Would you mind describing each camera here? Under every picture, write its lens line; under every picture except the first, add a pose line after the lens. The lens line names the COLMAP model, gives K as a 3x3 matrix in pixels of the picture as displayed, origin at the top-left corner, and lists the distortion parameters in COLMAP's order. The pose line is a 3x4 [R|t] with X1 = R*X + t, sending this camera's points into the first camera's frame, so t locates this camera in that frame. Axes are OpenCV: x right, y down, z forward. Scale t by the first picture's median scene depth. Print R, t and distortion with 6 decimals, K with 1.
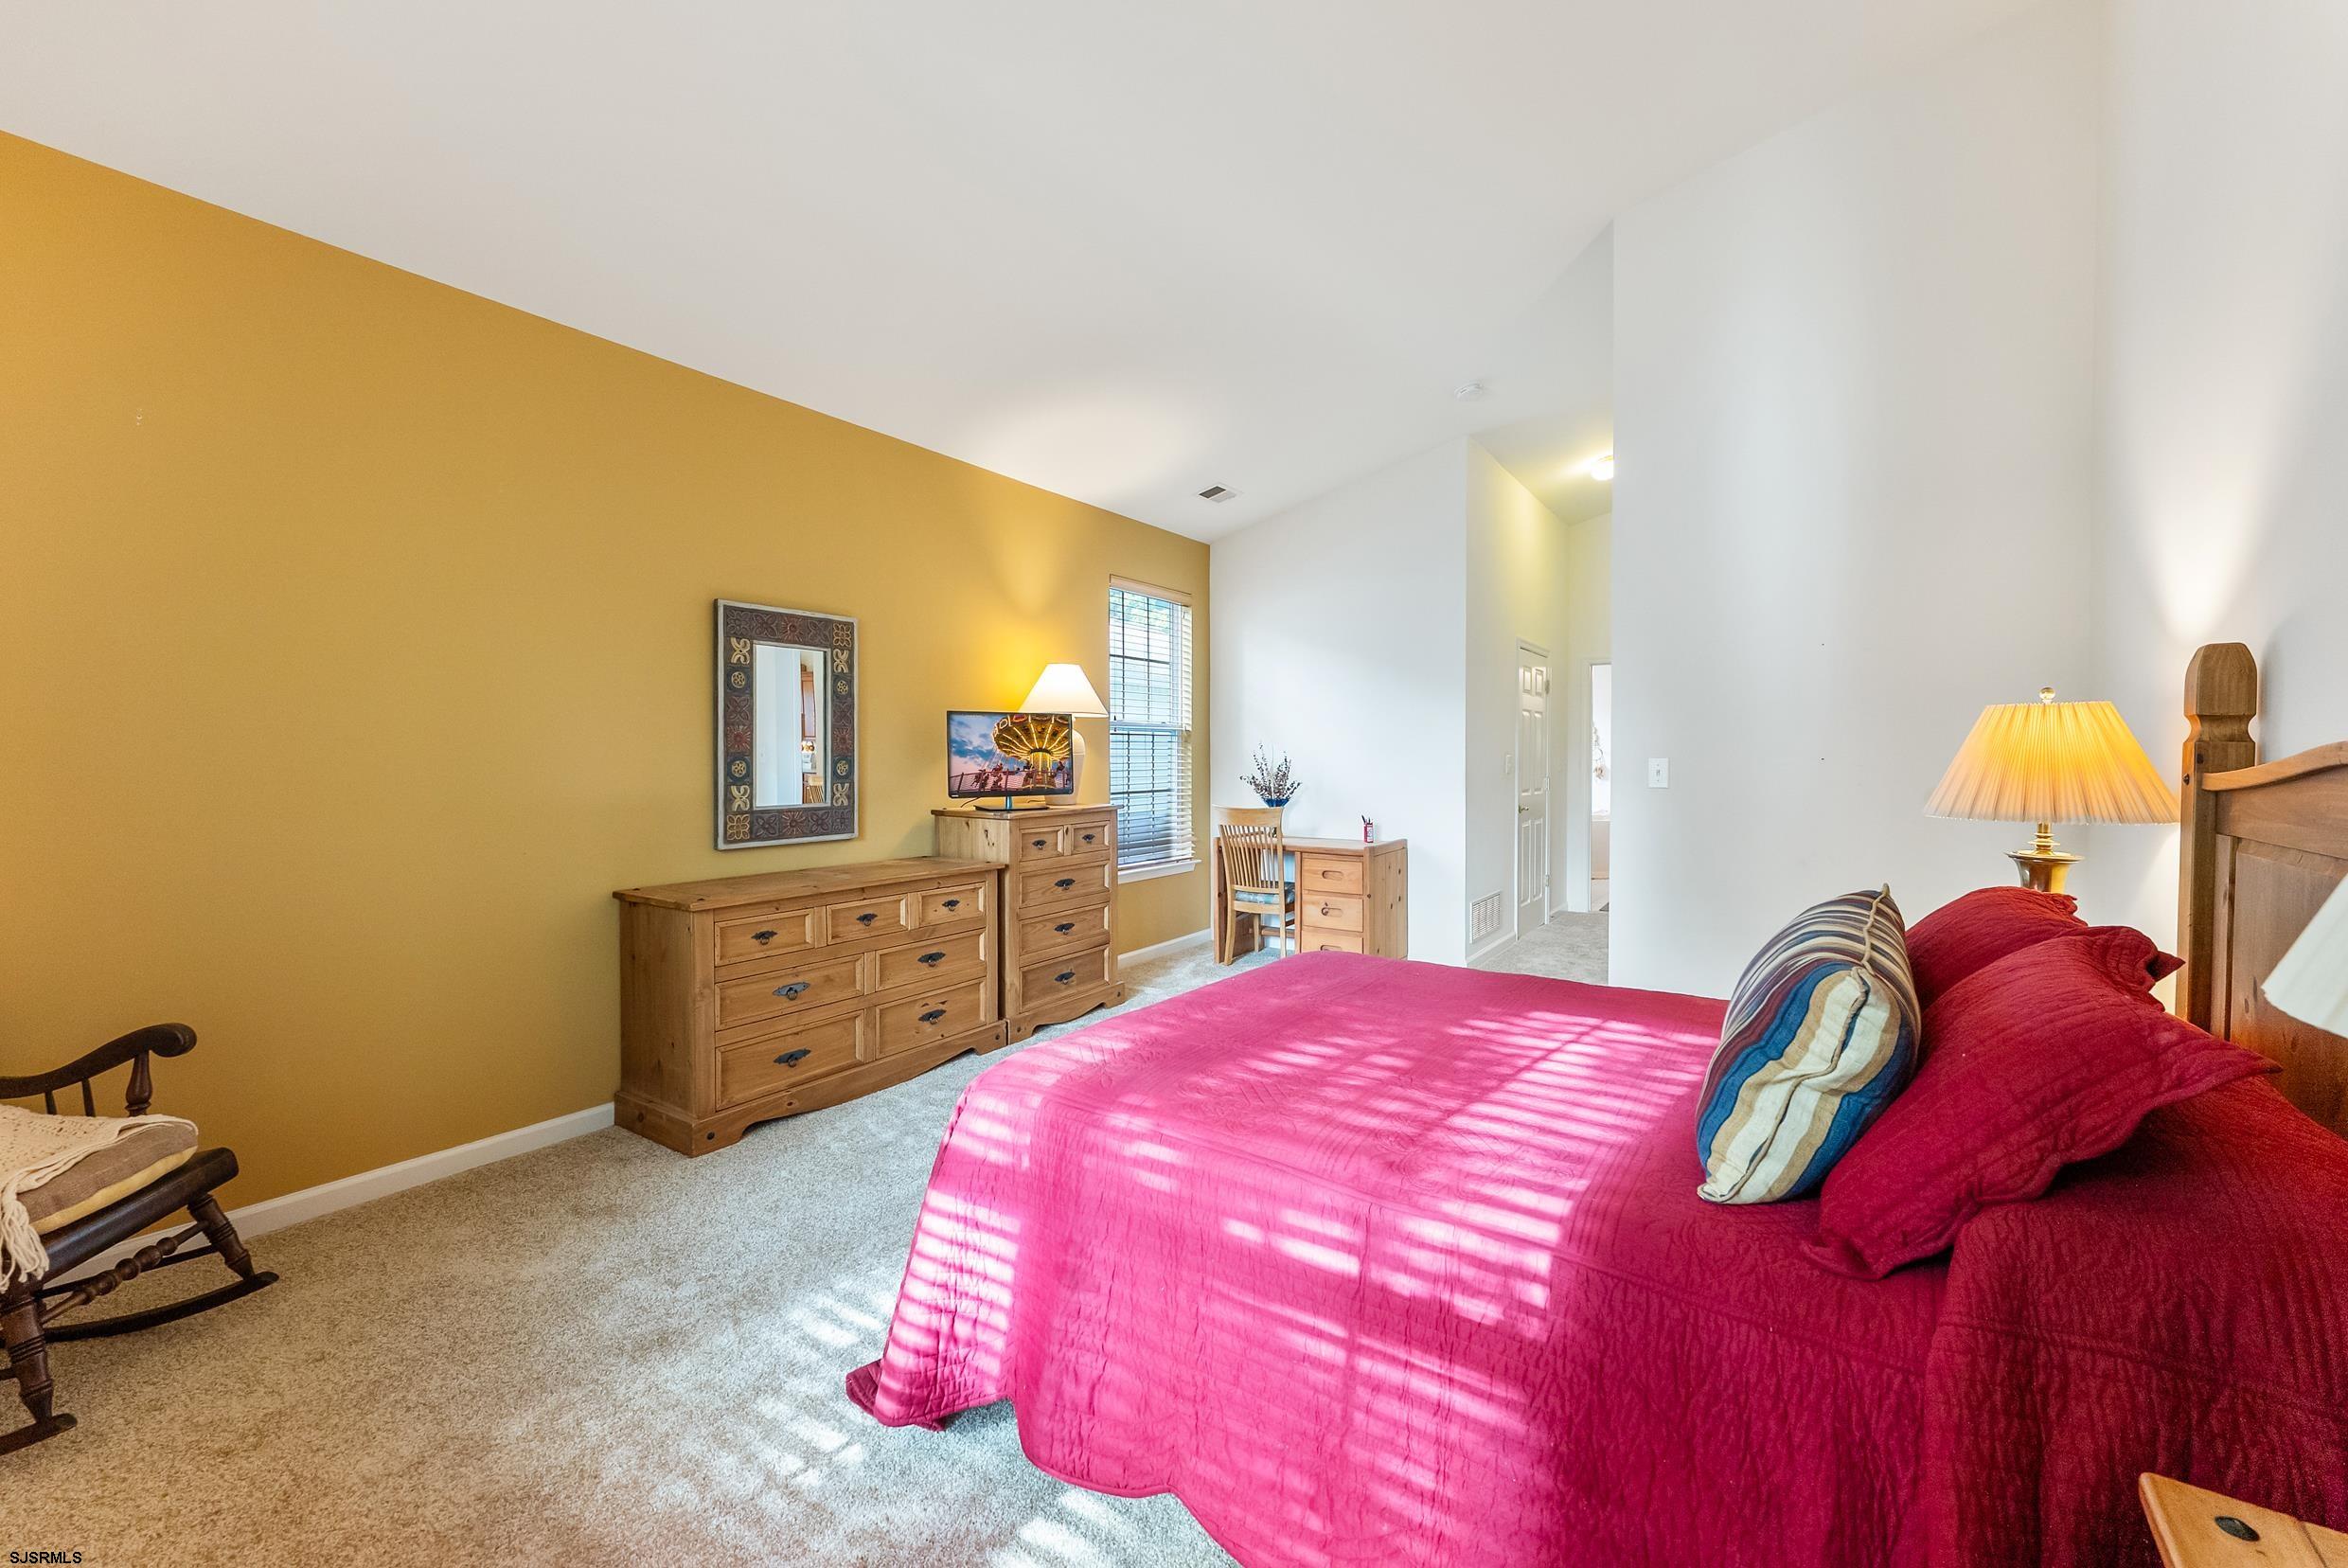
lens RADIAL K [[949.2, 0, 1175.6], [0, 949.2, 757.2], [0, 0, 1]] dist [0.000081, -0.000033]
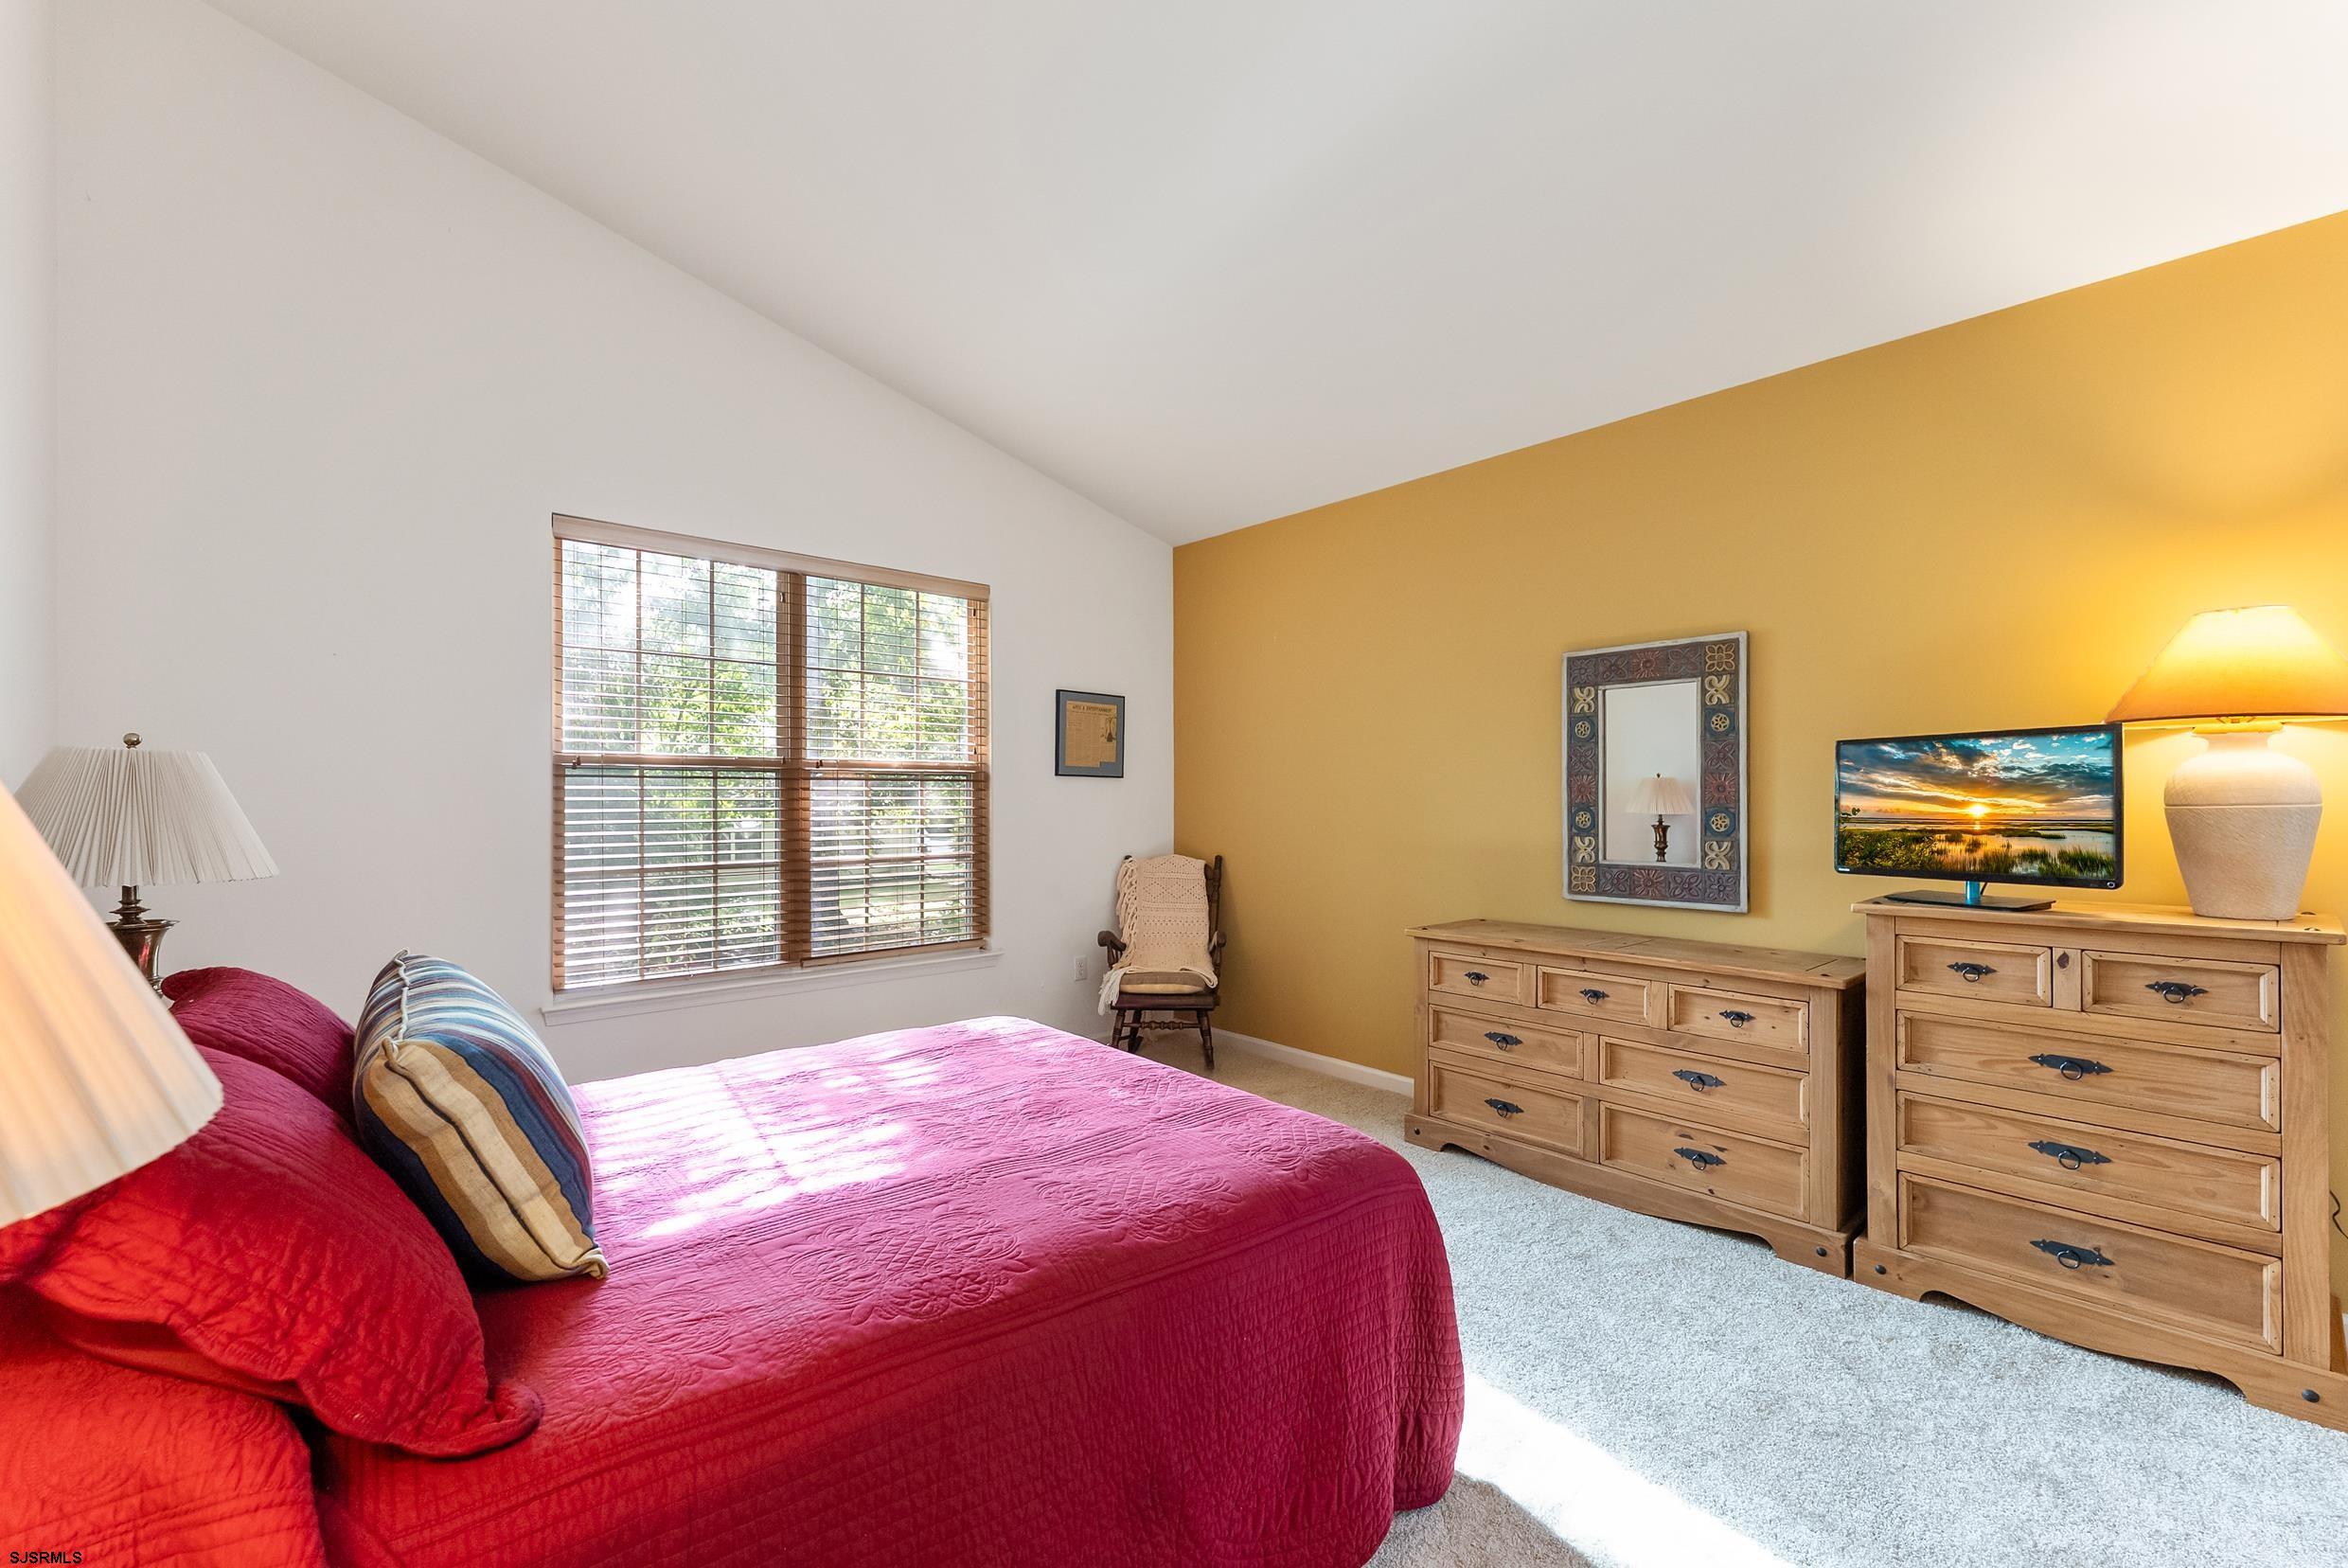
lens RADIAL K [[969.2, 0, 1143.0], [0, 969.2, 781.1], [0, 0, 1]] dist [-0.000393, -0.000353]
pose [[-0.265396, -0.019954, -0.963933, 0.596496], [-0.003664, 0.999799, -0.019687, -0.005870], [0.964132, -0.001693, -0.265416, 0.780419]]
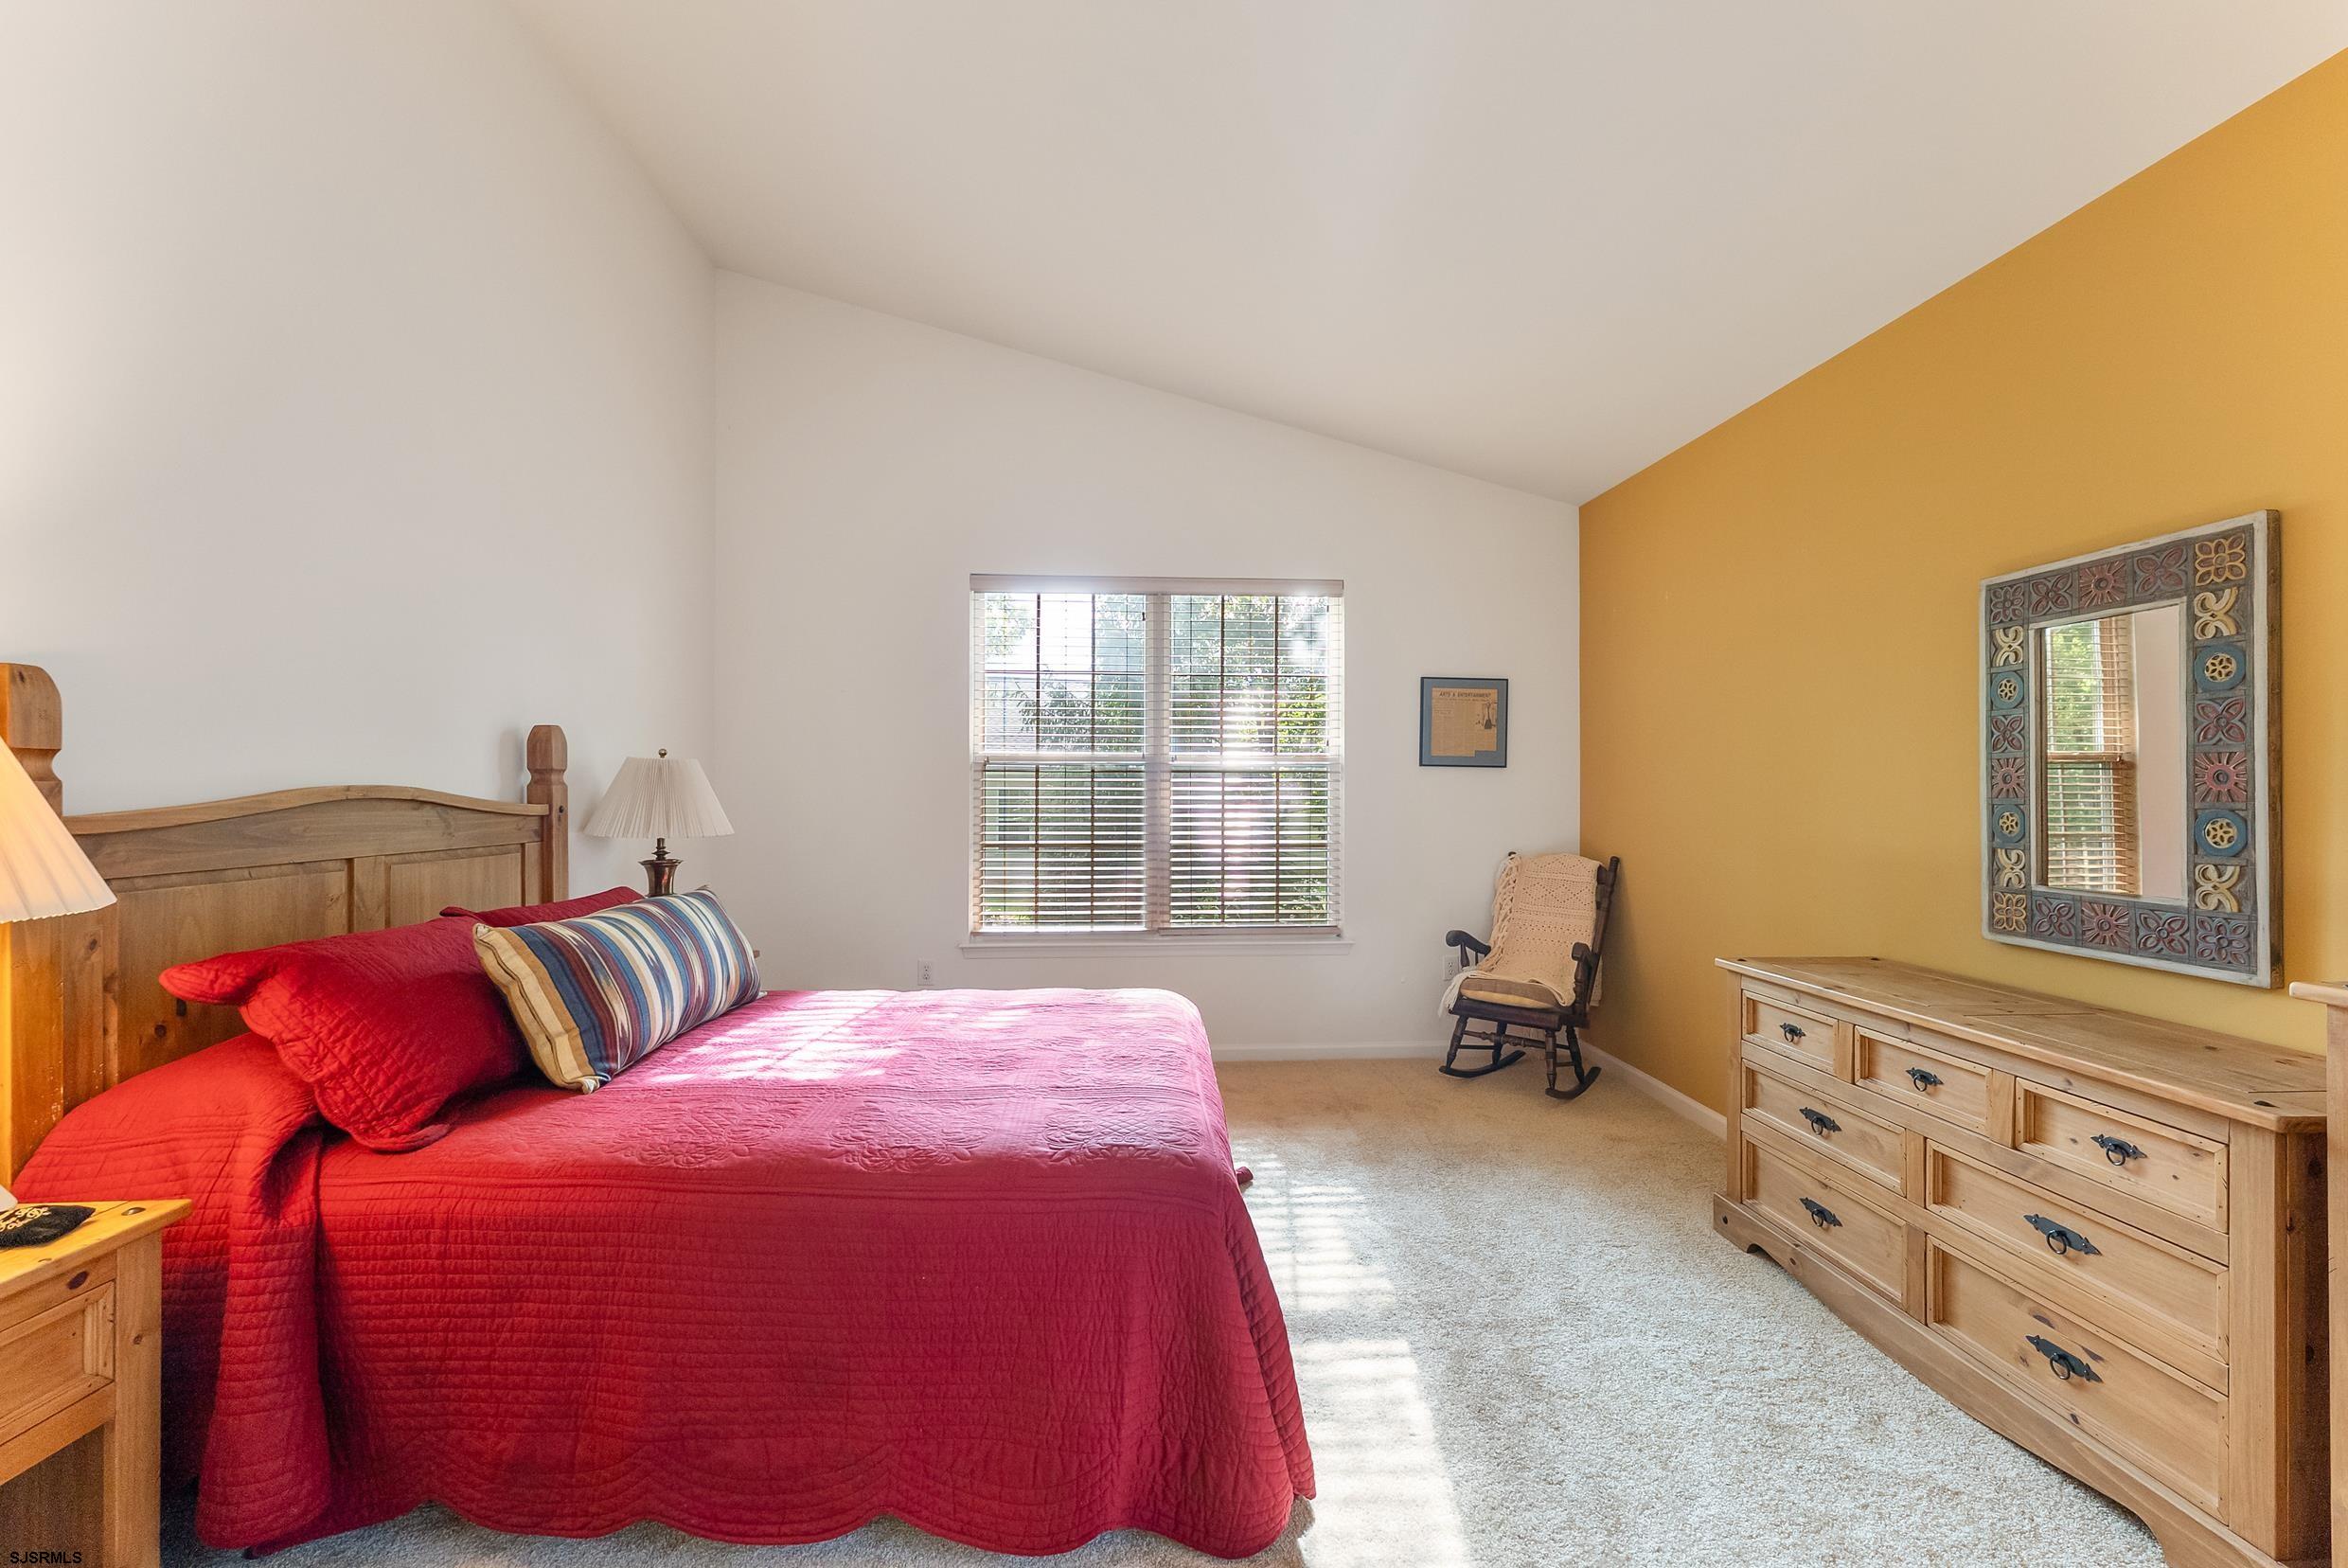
lens RADIAL K [[957.1, 0, 1174.7], [0, 957.1, 766.2], [0, 0, 1]] dist [-0.000813, -0.000169]
pose [[-0.794582, -0.019015, -0.606859, 0.387682], [-0.007653, 0.999744, -0.021306, -0.008818], [0.607109, -0.012285, -0.794524, 1.112107]]
